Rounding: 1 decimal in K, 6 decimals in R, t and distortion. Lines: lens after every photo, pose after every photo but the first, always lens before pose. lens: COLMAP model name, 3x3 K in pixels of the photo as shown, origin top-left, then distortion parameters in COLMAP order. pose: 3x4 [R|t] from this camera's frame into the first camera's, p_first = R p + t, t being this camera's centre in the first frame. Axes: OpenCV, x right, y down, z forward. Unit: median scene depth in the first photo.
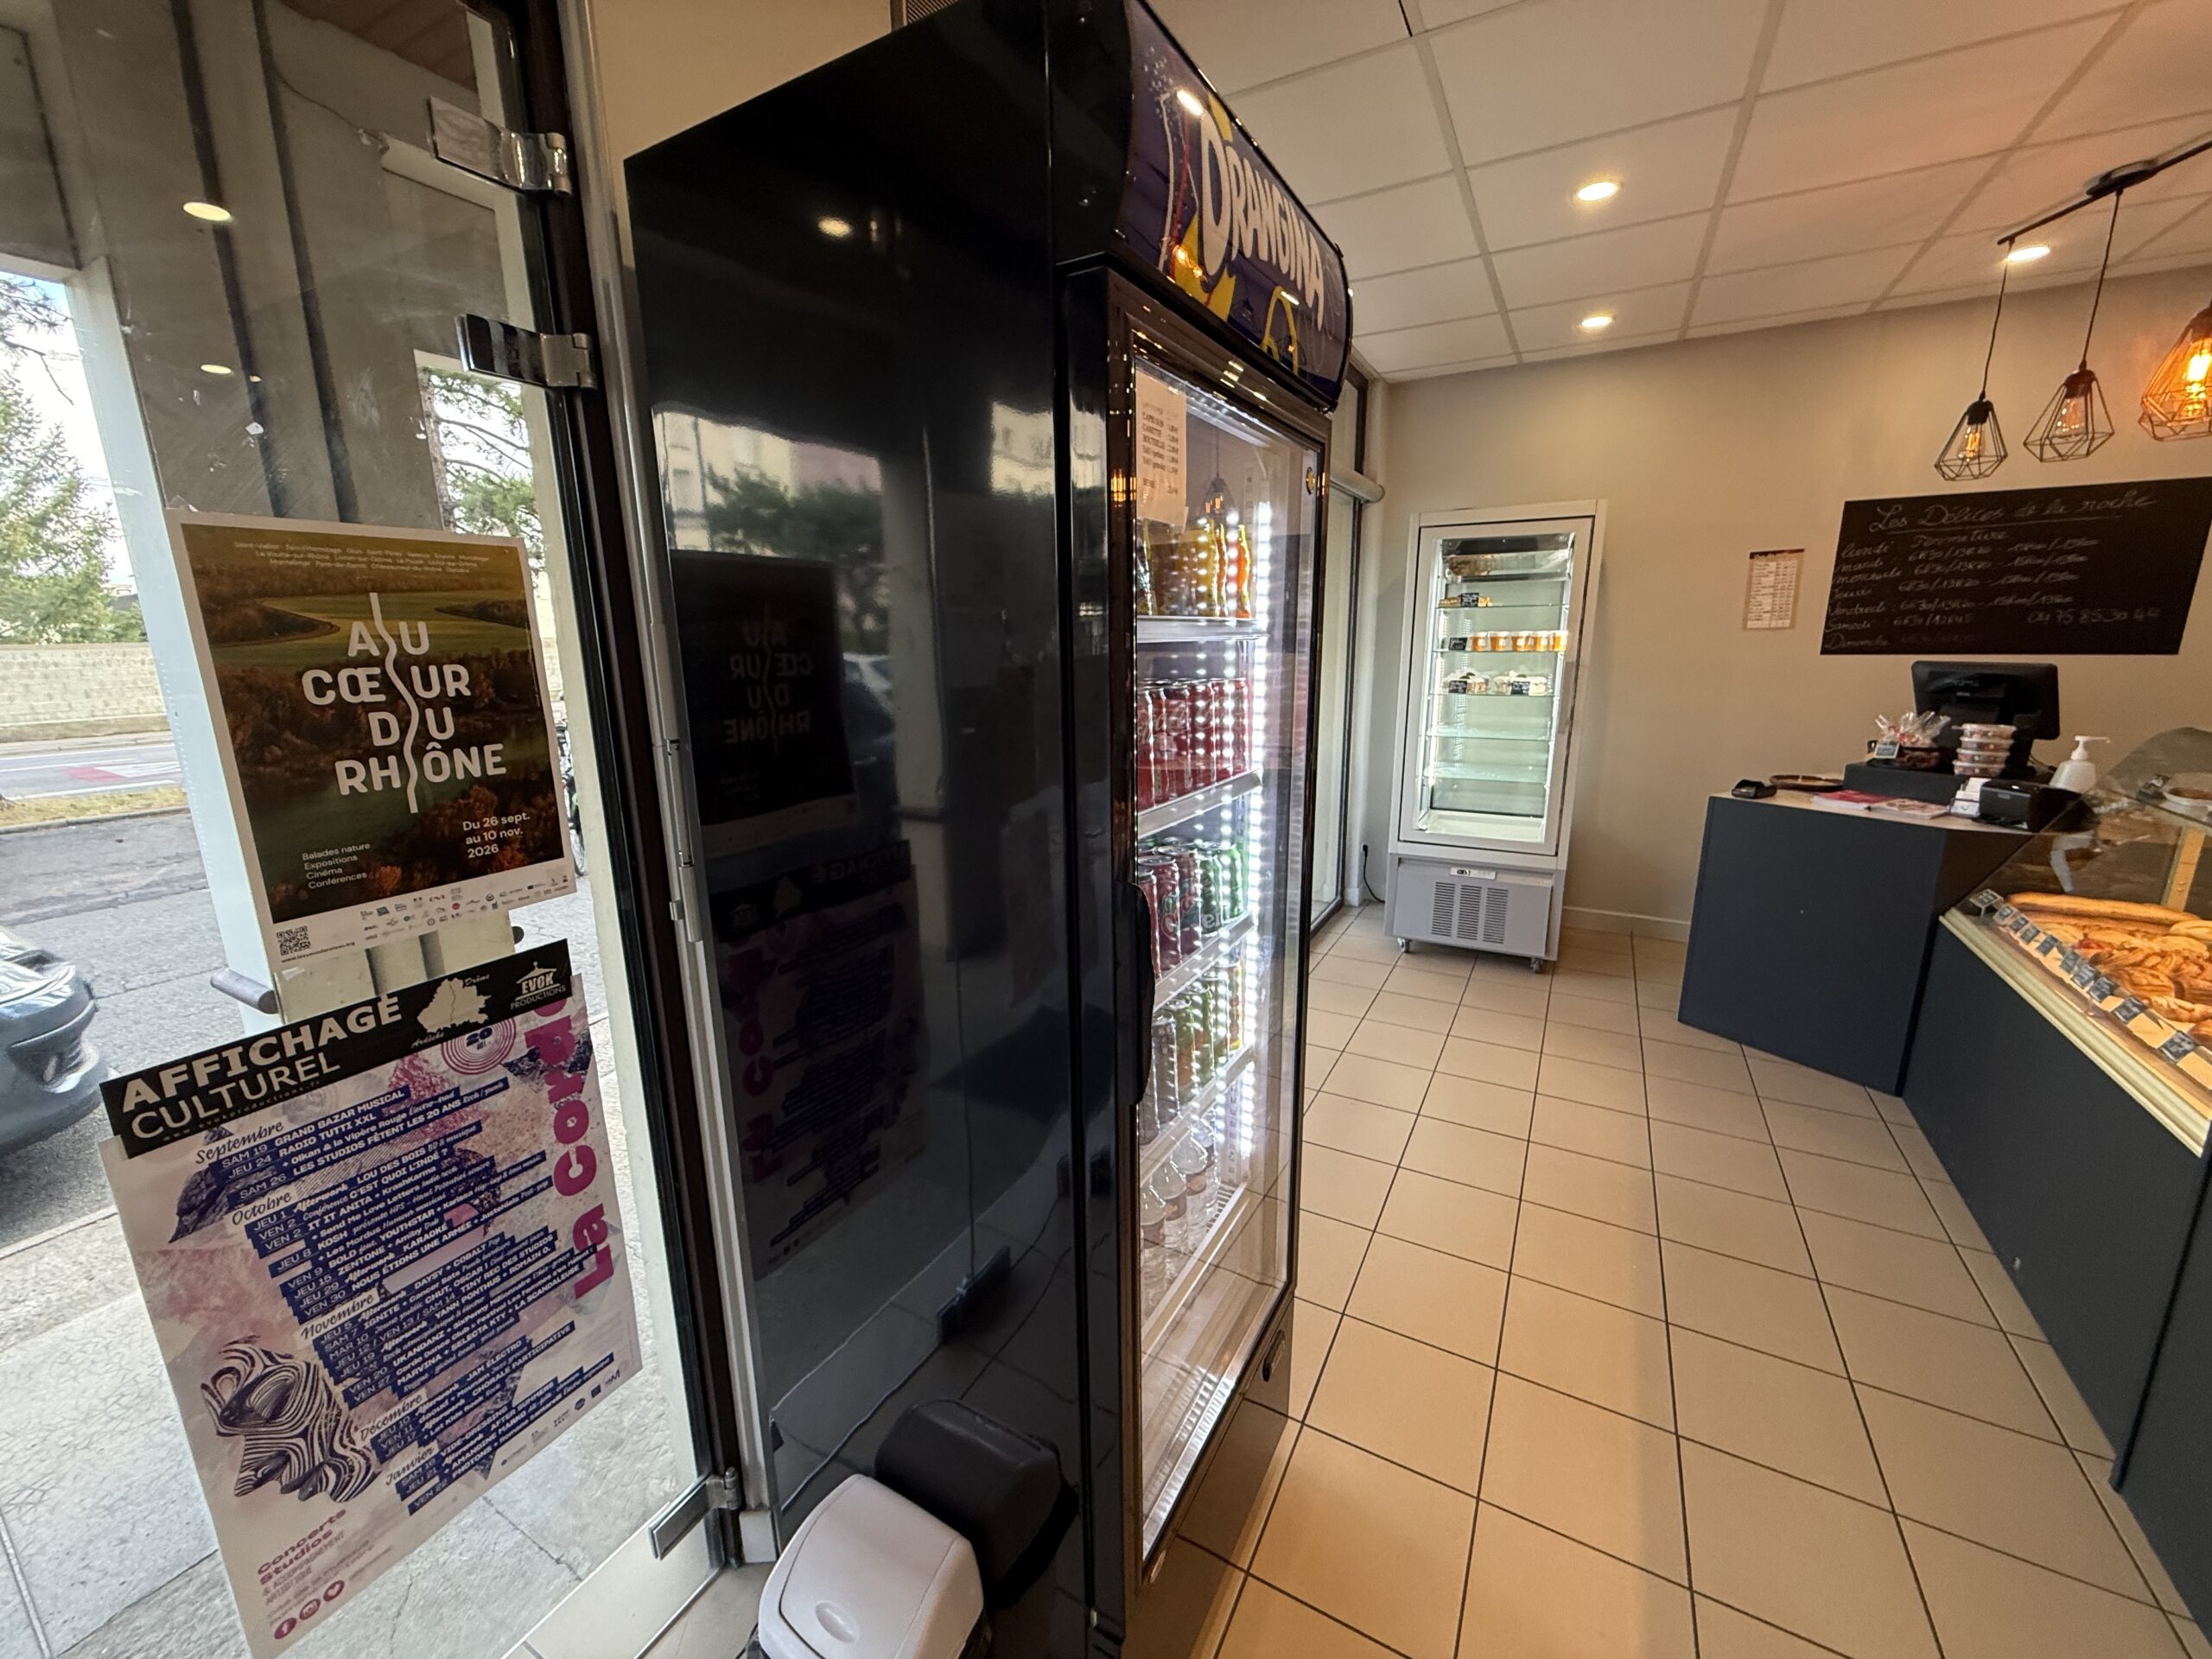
lens RADIAL K [[875.4, 0, 1093.2], [0, 875.4, 826.3], [0, 0, 1]] dist [-0.001388, -0.000244]
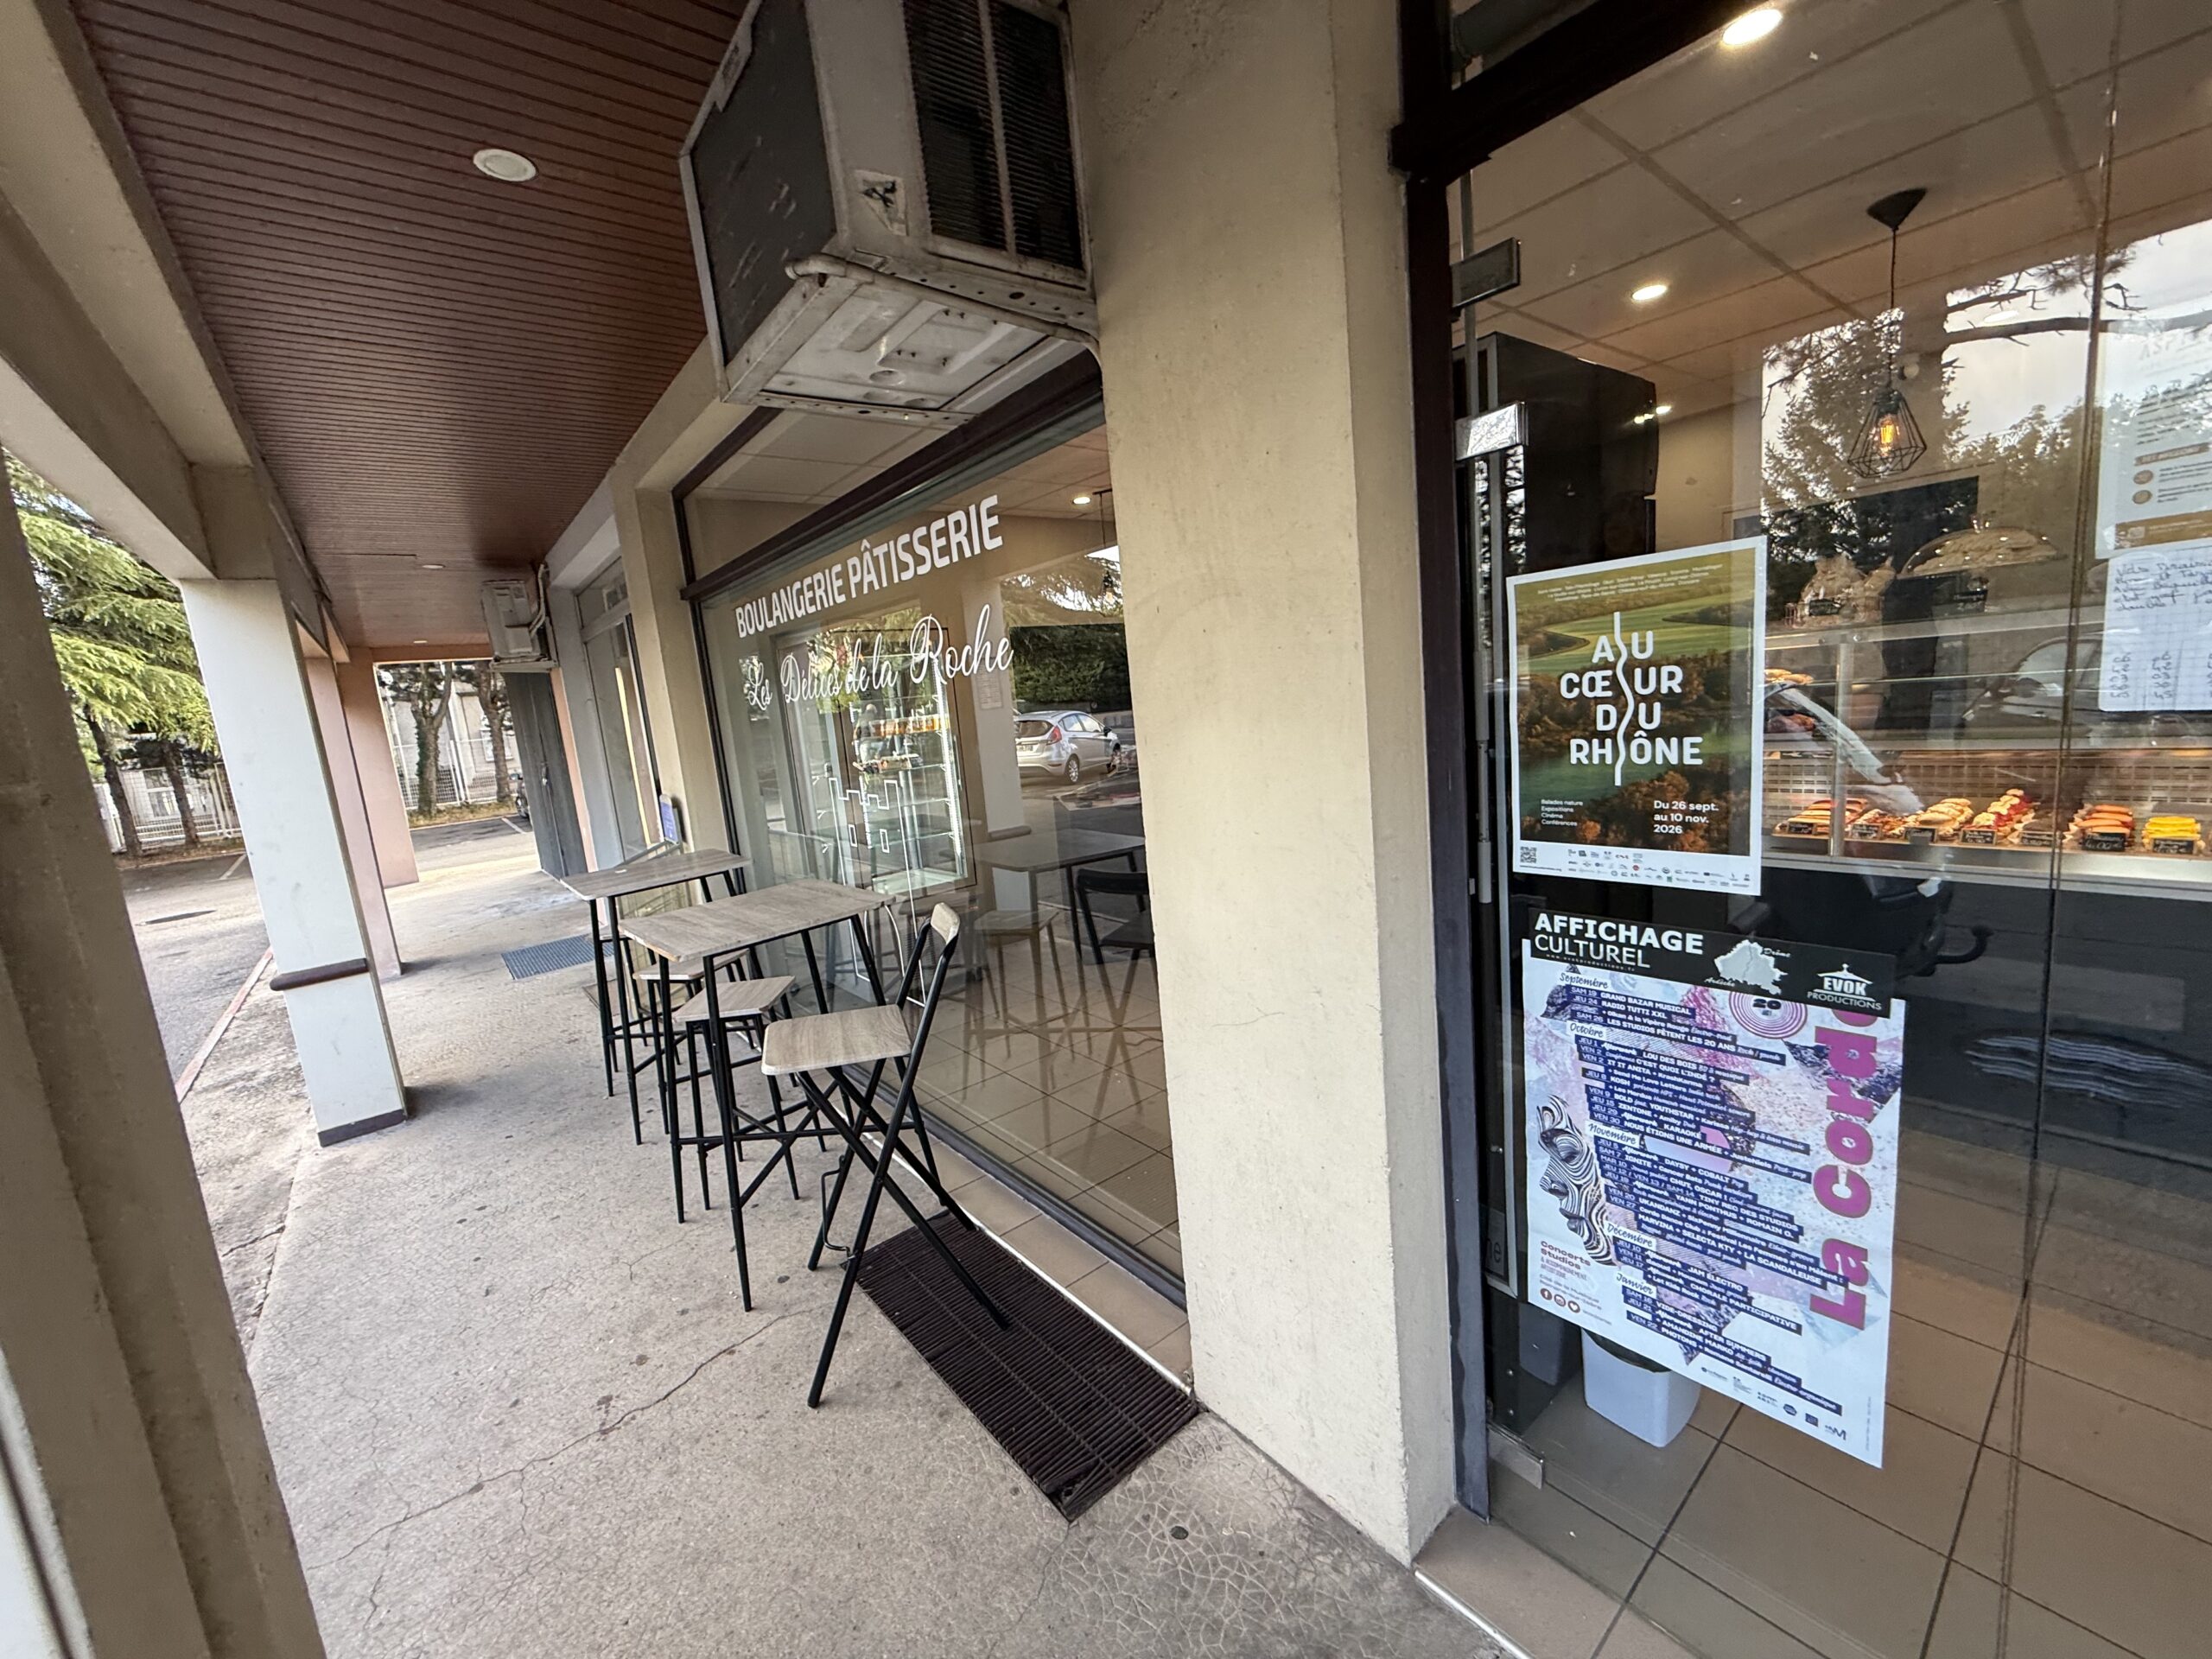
lens RADIAL K [[876.1, 0, 1101.6], [0, 876.1, 826.1], [0, 0, 1]] dist [0.002603, 0.000414]
pose [[-0.360641, 0.233974, -0.902881, 0.514197], [-0.075874, 0.957457, 0.278424, -0.207395], [0.929614, 0.168916, -0.327545, 0.583310]]
